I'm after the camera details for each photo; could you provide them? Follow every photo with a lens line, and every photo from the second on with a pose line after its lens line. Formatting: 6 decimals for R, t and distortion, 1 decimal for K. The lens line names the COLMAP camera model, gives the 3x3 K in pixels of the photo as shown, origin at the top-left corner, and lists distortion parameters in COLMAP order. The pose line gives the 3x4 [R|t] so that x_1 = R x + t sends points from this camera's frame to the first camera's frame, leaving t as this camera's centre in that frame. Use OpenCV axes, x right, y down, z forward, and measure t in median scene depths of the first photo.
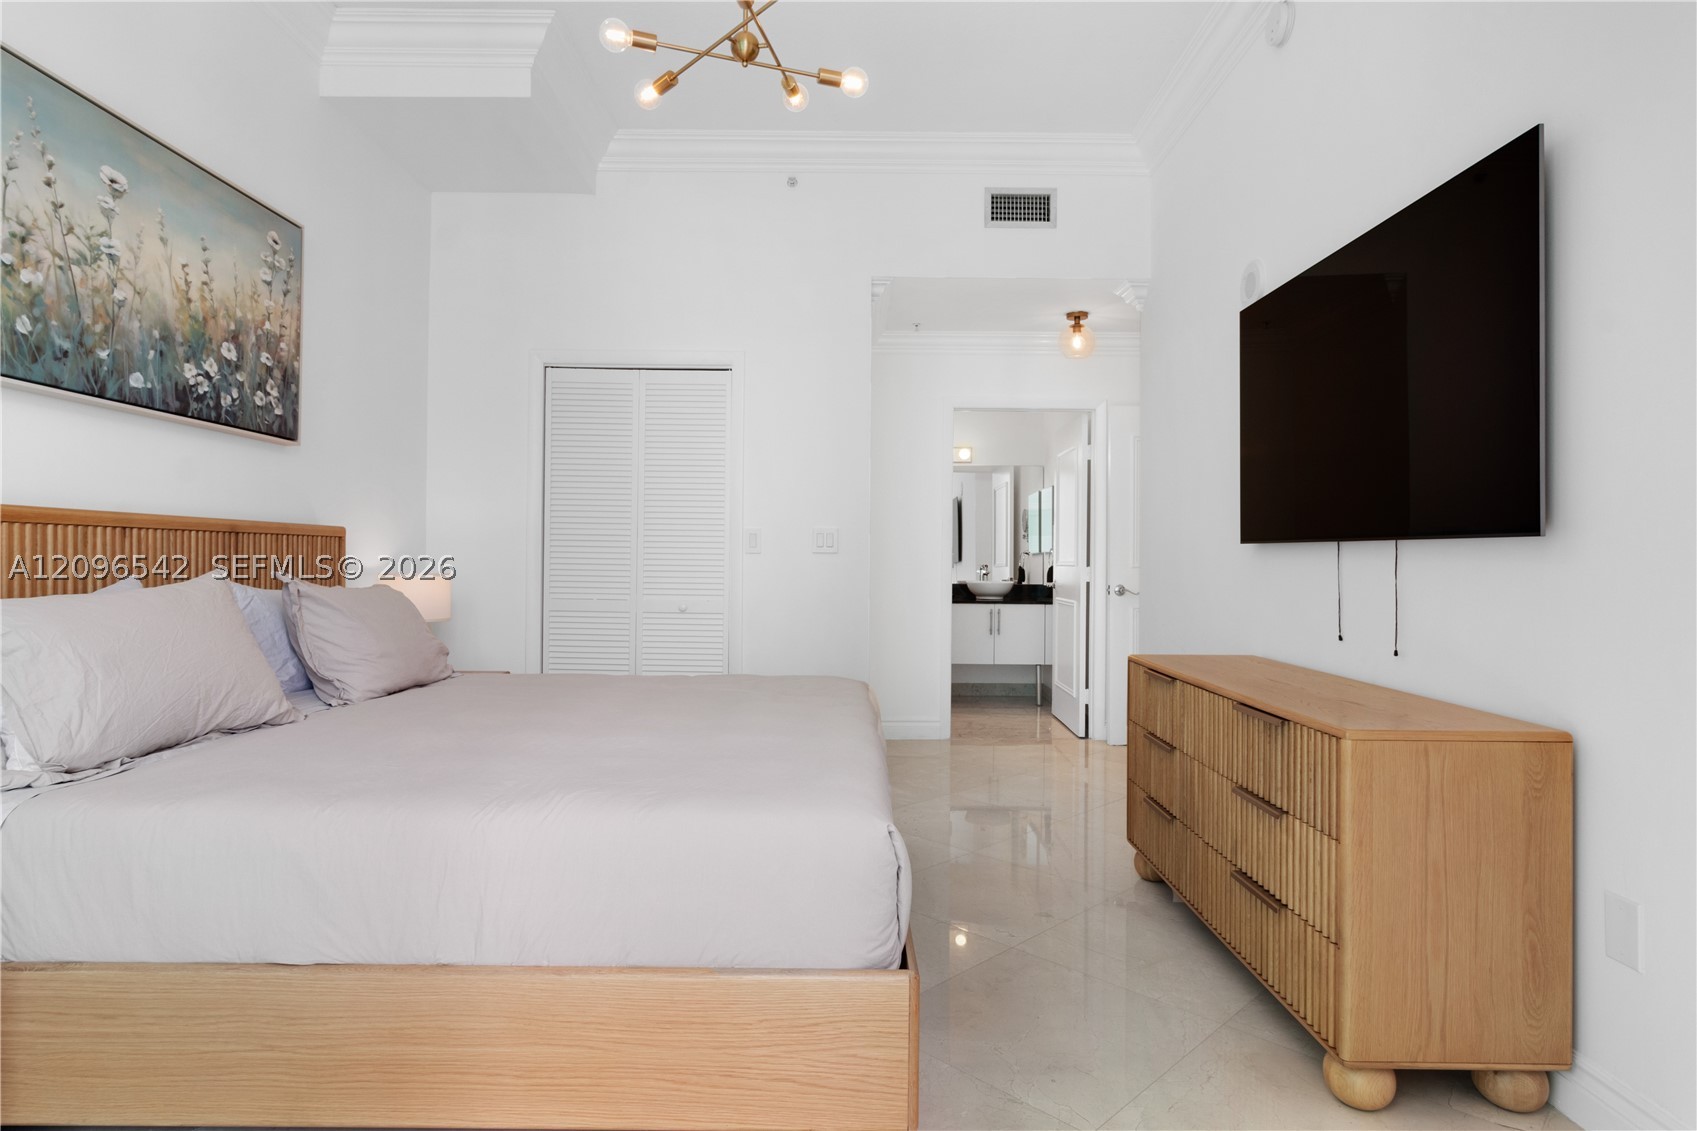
lens RADIAL K [[943.4, 0, 837.3], [0, 943.4, 524.9], [0, 0, 1]] dist [-0.003888, -0.000013]
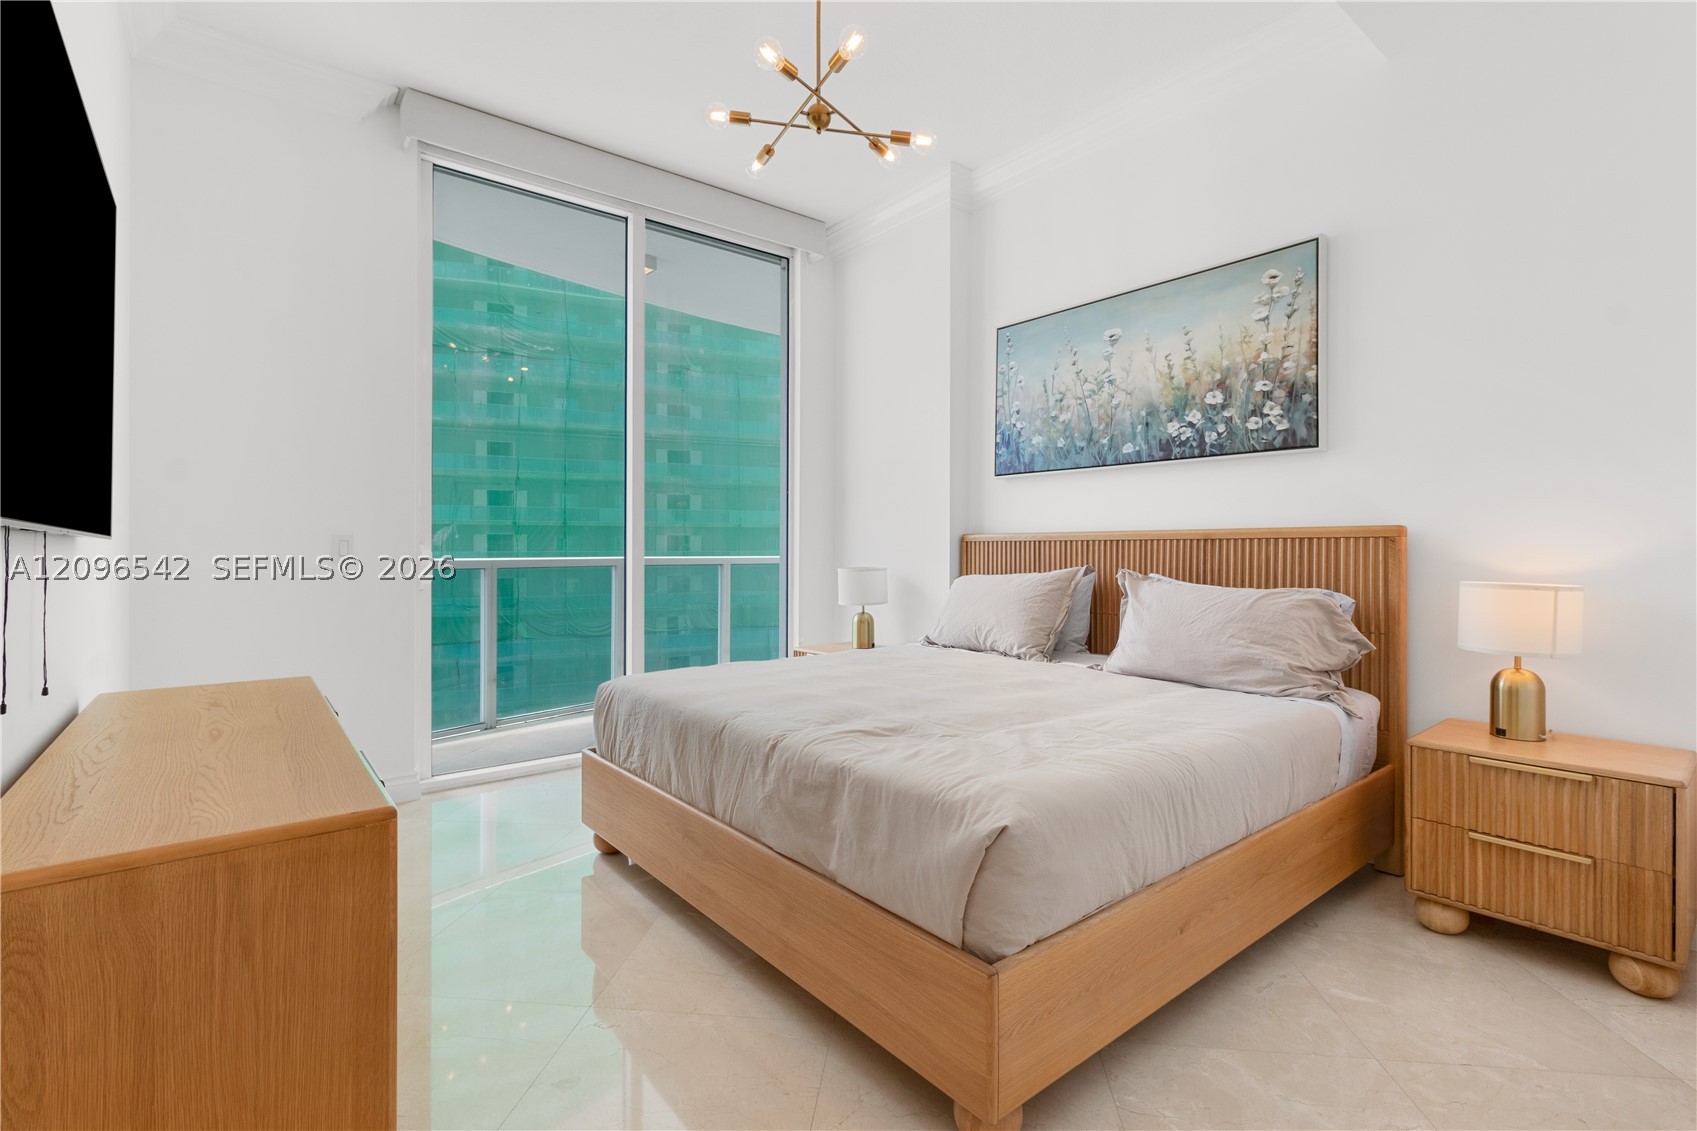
lens RADIAL K [[786.7, 0, 855.9], [0, 786.7, 541.5], [0, 0, 1]] dist [0.004236, 0.000197]
pose [[-0.772969, -0.017460, -0.634204, 0.431747], [0.015063, 0.998834, -0.045857, 0.055777], [0.634265, -0.044999, -0.771805, 1.608041]]
